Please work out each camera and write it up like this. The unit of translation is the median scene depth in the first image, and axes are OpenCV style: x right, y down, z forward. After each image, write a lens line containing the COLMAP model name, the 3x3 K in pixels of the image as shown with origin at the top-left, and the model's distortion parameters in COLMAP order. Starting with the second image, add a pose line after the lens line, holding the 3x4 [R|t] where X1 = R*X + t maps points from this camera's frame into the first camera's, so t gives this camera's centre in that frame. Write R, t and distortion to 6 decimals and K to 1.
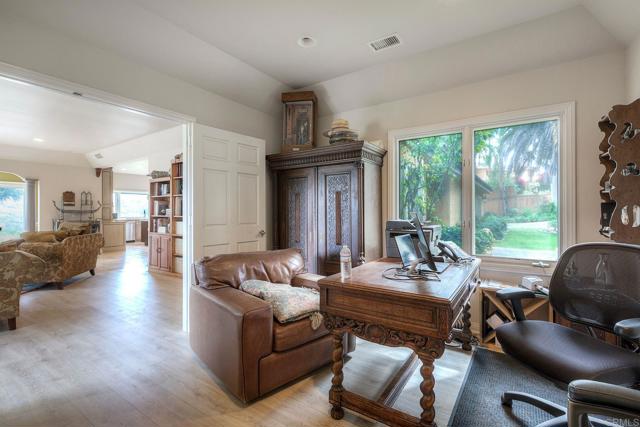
lens RADIAL K [[294.3, 0, 320.9], [0, 294.3, 212.9], [0, 0, 1]] dist [0.000998, -0.000363]
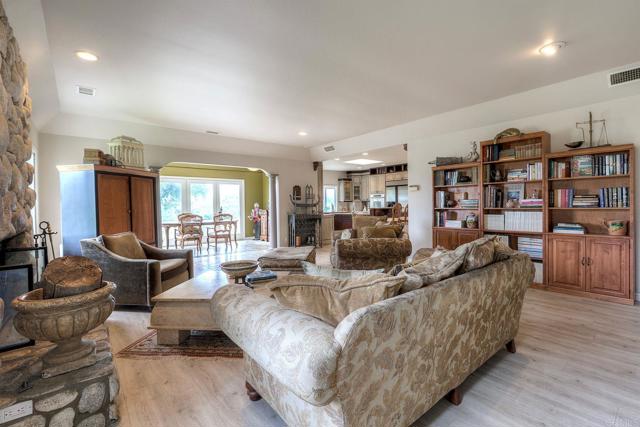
lens RADIAL K [[294.3, 0, 316.5], [0, 294.3, 209.9], [0, 0, 1]] dist [0.000998, -0.000363]
pose [[0.961128, -0.007847, -0.275992, -0.543789], [0.011267, 0.999878, 0.010809, 0.001245], [0.275873, -0.013498, 0.961099, 0.039868]]
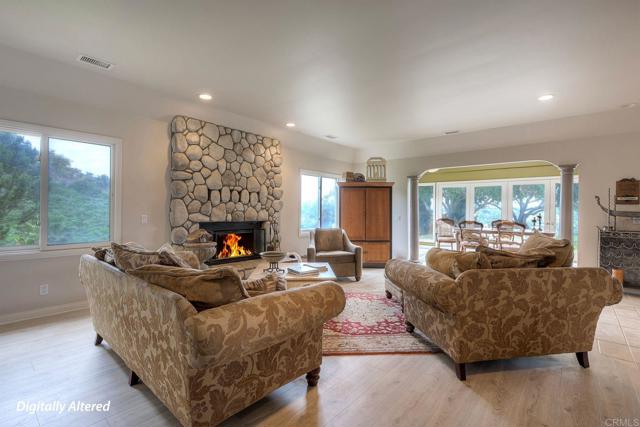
lens RADIAL K [[294.3, 0, 320.3], [0, 294.3, 212.3], [0, 0, 1]] dist [0.000998, -0.000363]
pose [[-0.110783, 0.005569, -0.993829, -0.244566], [-0.016592, 0.999835, 0.007452, -0.002506], [0.993706, 0.017315, -0.110672, 0.510497]]
